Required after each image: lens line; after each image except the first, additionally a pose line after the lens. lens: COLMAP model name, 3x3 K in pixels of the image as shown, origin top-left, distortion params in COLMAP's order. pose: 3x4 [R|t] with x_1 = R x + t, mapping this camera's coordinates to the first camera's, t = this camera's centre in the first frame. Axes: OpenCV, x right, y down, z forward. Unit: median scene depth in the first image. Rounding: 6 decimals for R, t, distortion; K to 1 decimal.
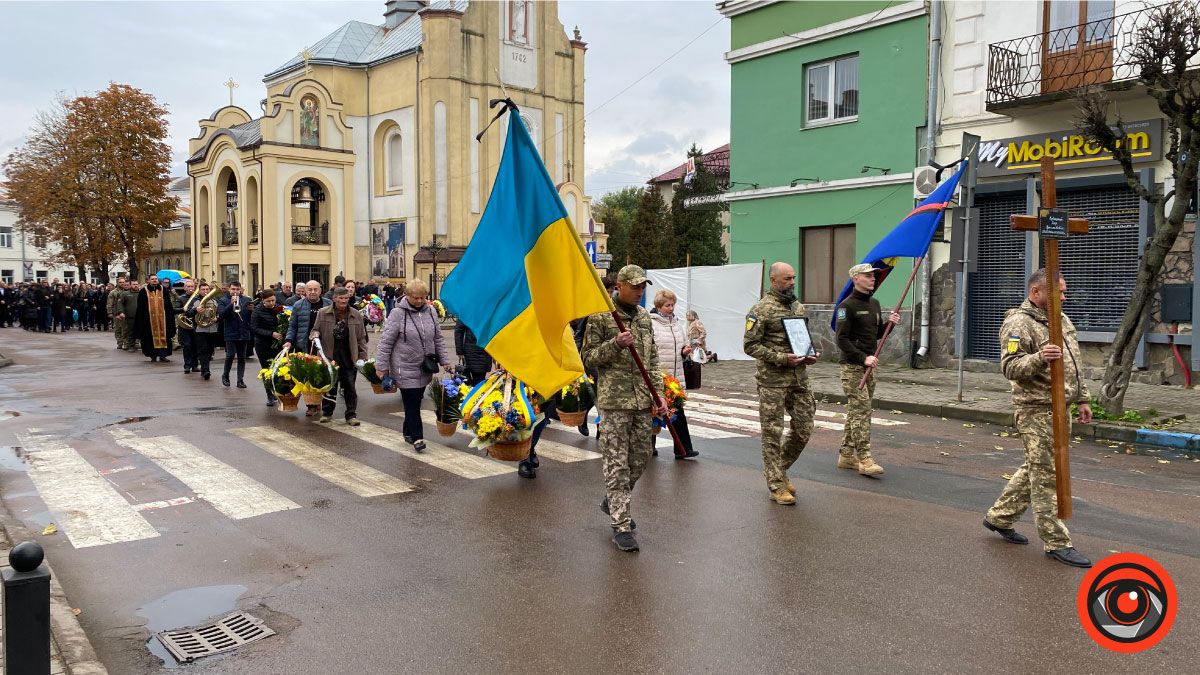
lens RADIAL K [[884.4, 0, 579.3], [0, 884.4, 328.9], [0, 0, 1]] dist [0.042776, -0.021753]
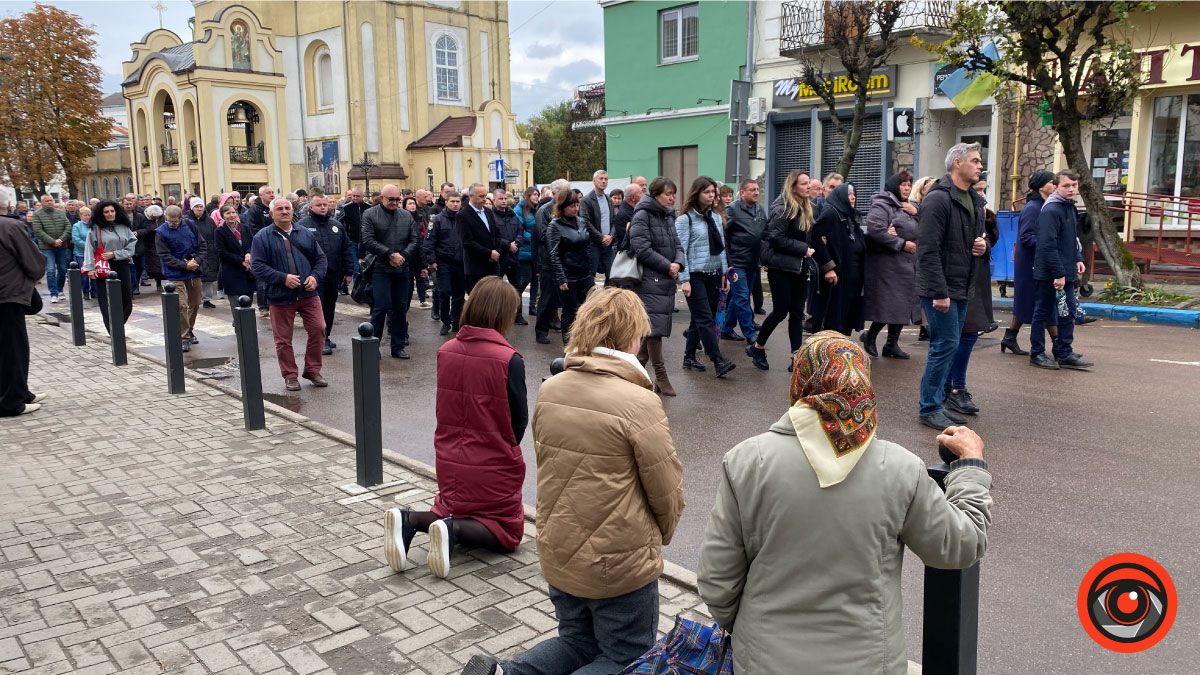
lens RADIAL K [[884.4, 0, 584.9], [0, 884.4, 329.8], [0, 0, 1]] dist [0.042776, -0.021753]
pose [[0.997644, -0.026764, 0.063173, 0.030303], [0.020460, 0.994935, 0.098413, 0.007081], [-0.065487, -0.096888, 0.993139, -0.116243]]
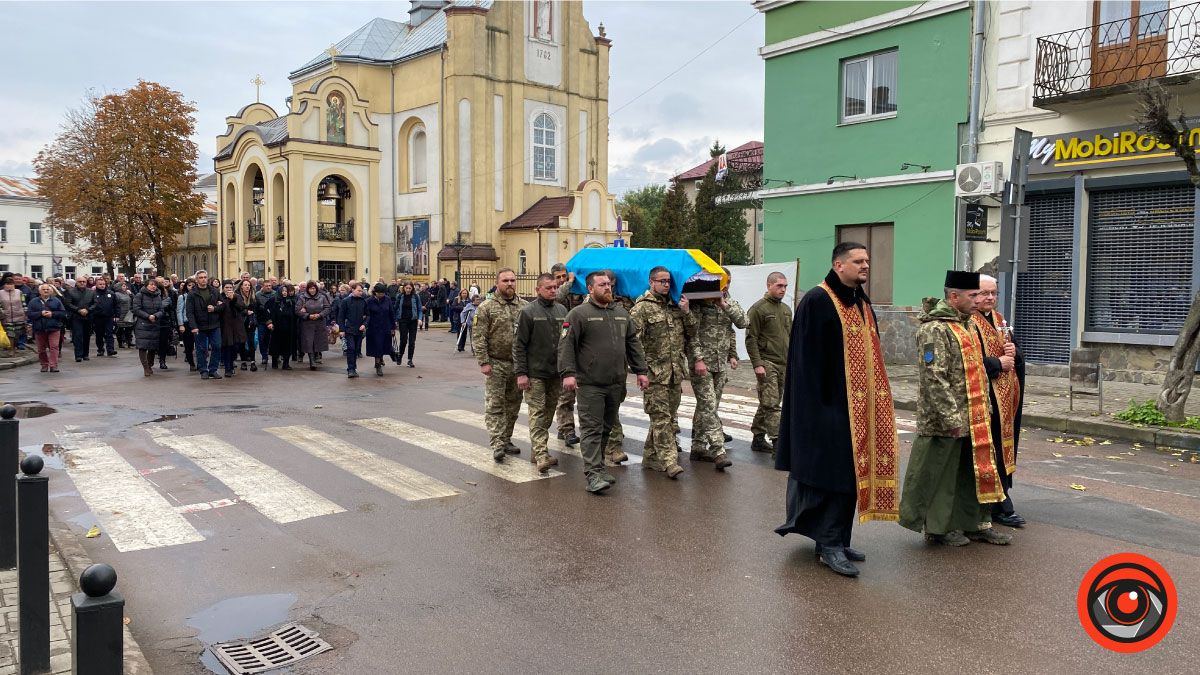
lens RADIAL K [[884.4, 0, 578.3], [0, 884.4, 329.5], [0, 0, 1]] dist [0.042776, -0.021753]
pose [[0.999716, 0.006033, -0.023036, -0.006017], [-0.005963, 0.999977, 0.003109, -0.000437], [0.023054, -0.002971, 0.999730, 0.005488]]
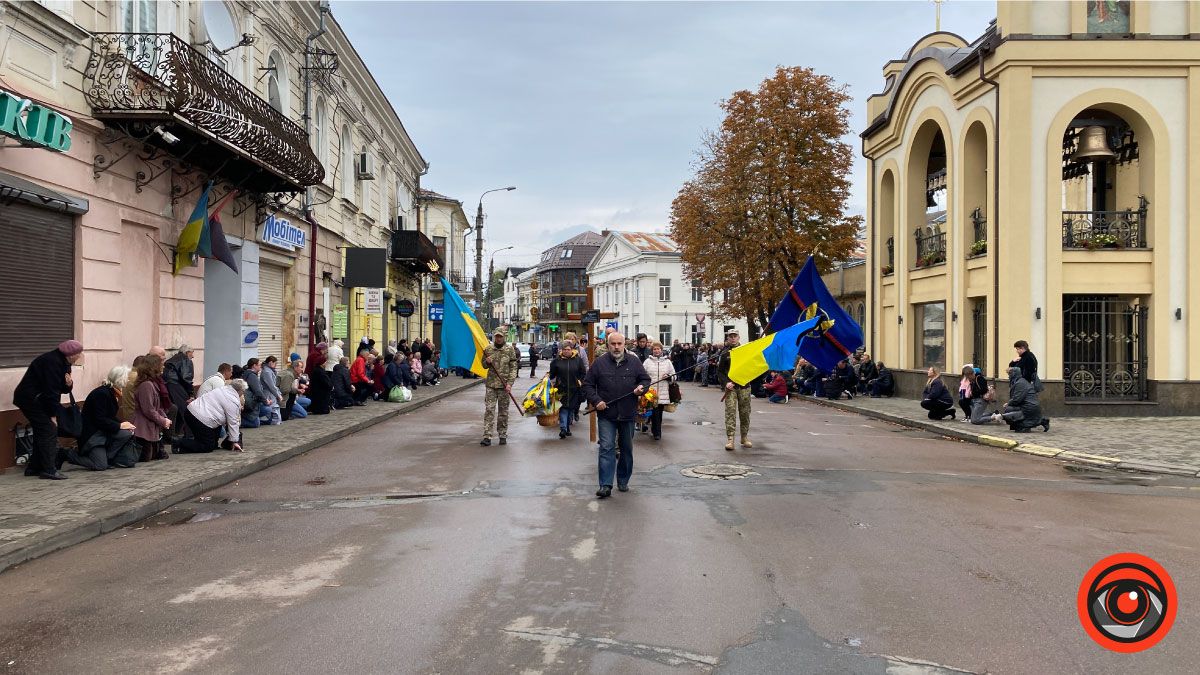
lens RADIAL K [[884.4, 0, 601.5], [0, 884.4, 335.7], [0, 0, 1]] dist [0.042776, -0.021753]
pose [[0.743798, -0.009308, -0.668339, -0.191194], [-0.026786, 0.998685, -0.043719, -0.024782], [0.667867, 0.050420, 0.742571, 0.495714]]
